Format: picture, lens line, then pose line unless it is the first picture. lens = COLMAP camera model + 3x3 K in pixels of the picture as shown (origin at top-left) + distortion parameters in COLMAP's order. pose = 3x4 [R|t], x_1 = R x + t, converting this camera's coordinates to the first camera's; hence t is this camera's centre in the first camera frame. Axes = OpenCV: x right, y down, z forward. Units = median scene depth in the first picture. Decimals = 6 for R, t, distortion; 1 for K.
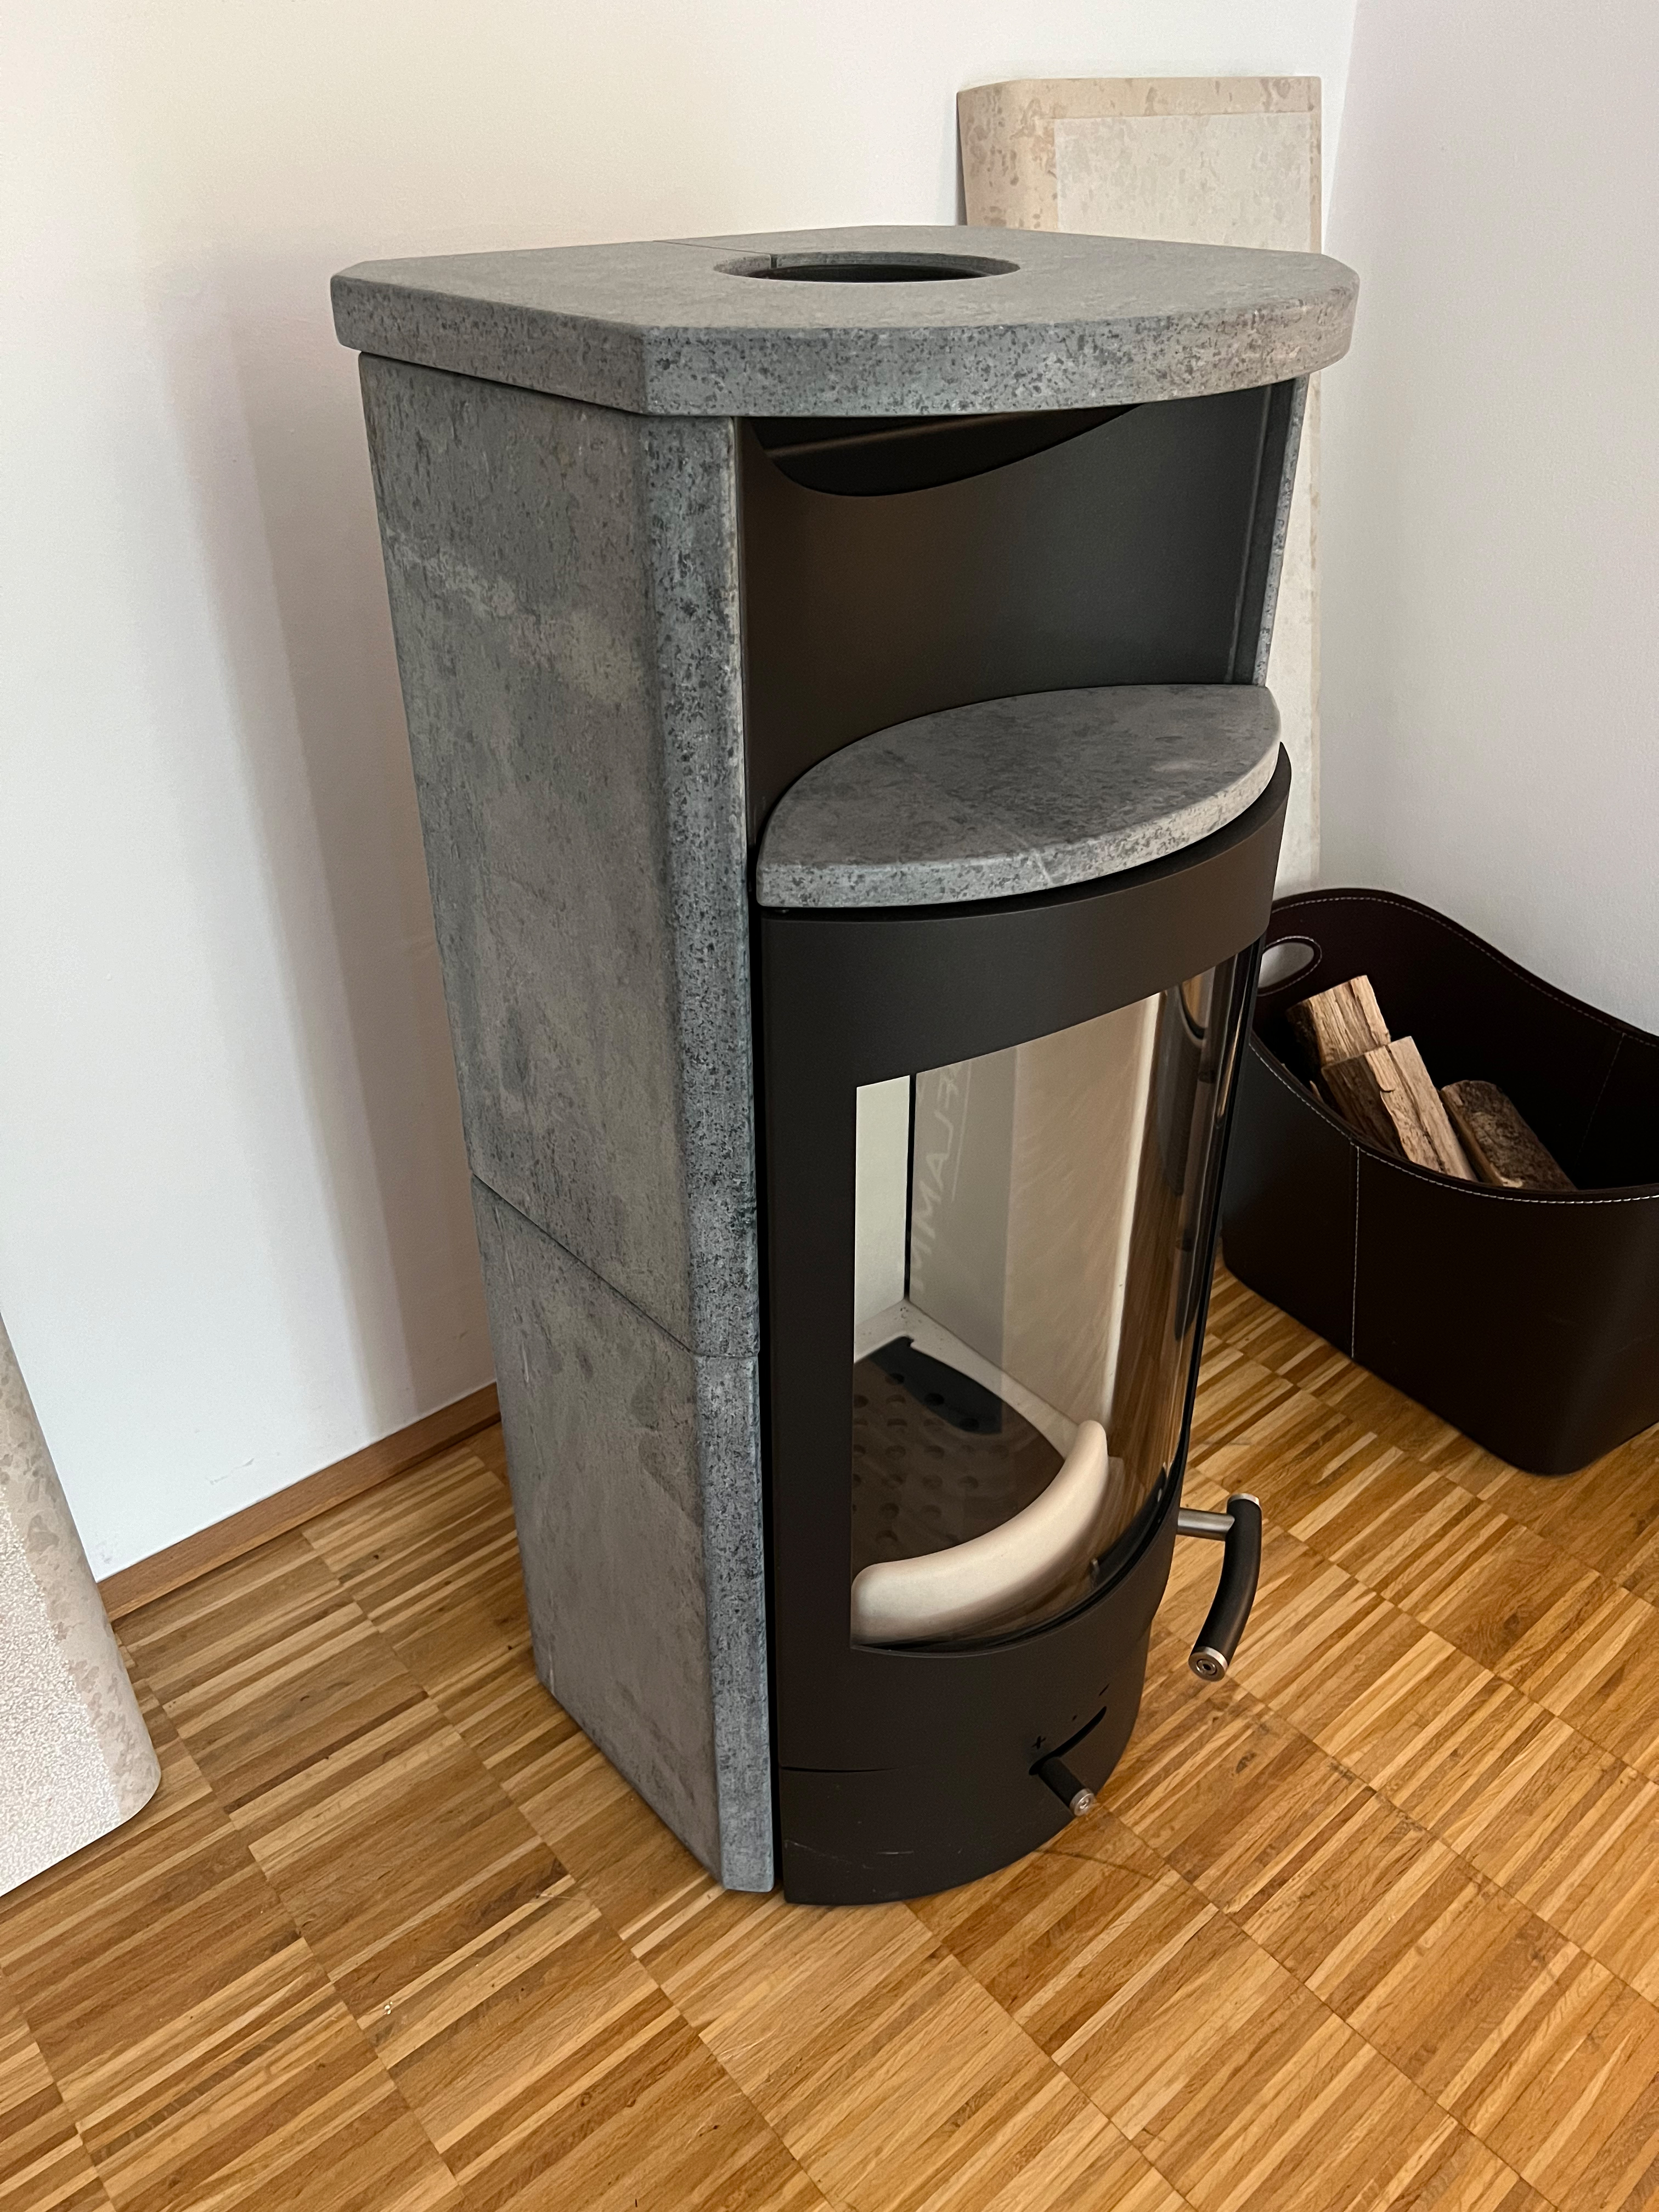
lens RADIAL K [[1688.6, 0, 829.2], [0, 1688.6, 1091.4], [0, 0, 1]] dist [0.008447, -0.013646]
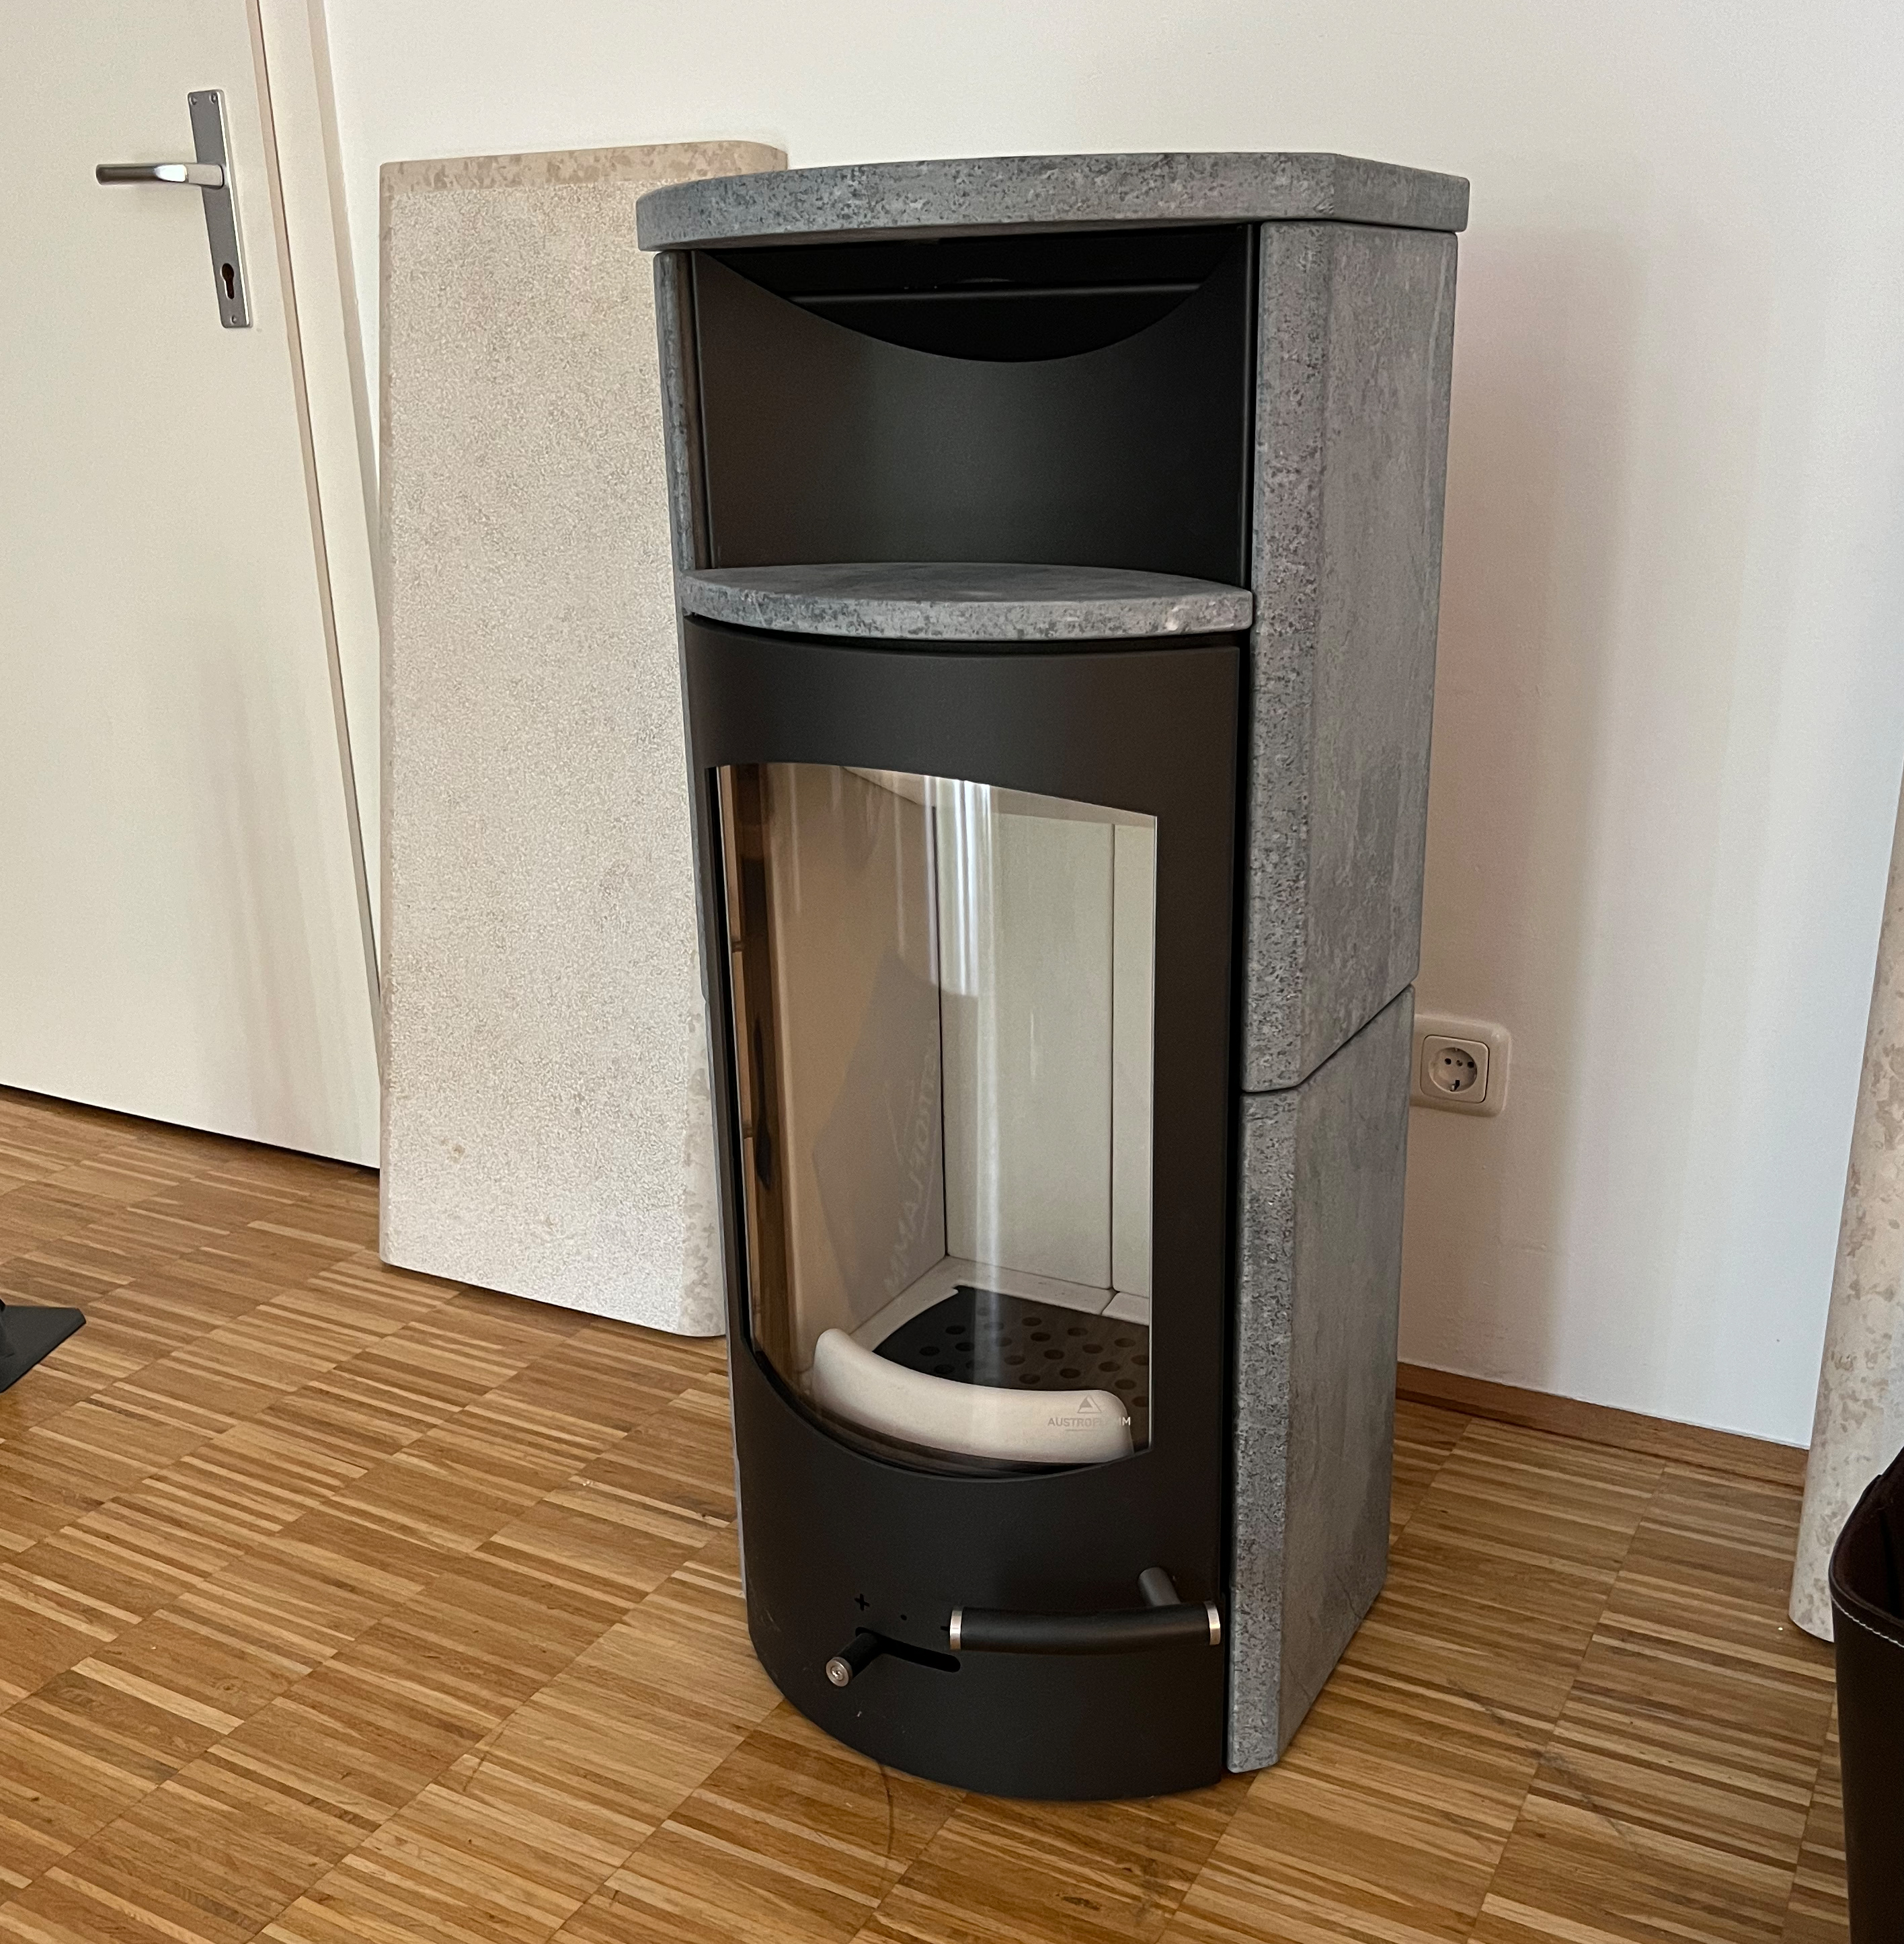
lens RADIAL K [[2010.2, 0, 947.7], [0, 2010.2, 980.7], [0, 0, 1]] dist [-0.034625, 0.000000]
pose [[0.365399, 0.289354, -0.884736, 1.098936], [-0.467893, 0.878755, 0.094156, -0.067694], [0.804711, 0.379557, 0.456483, 0.385517]]
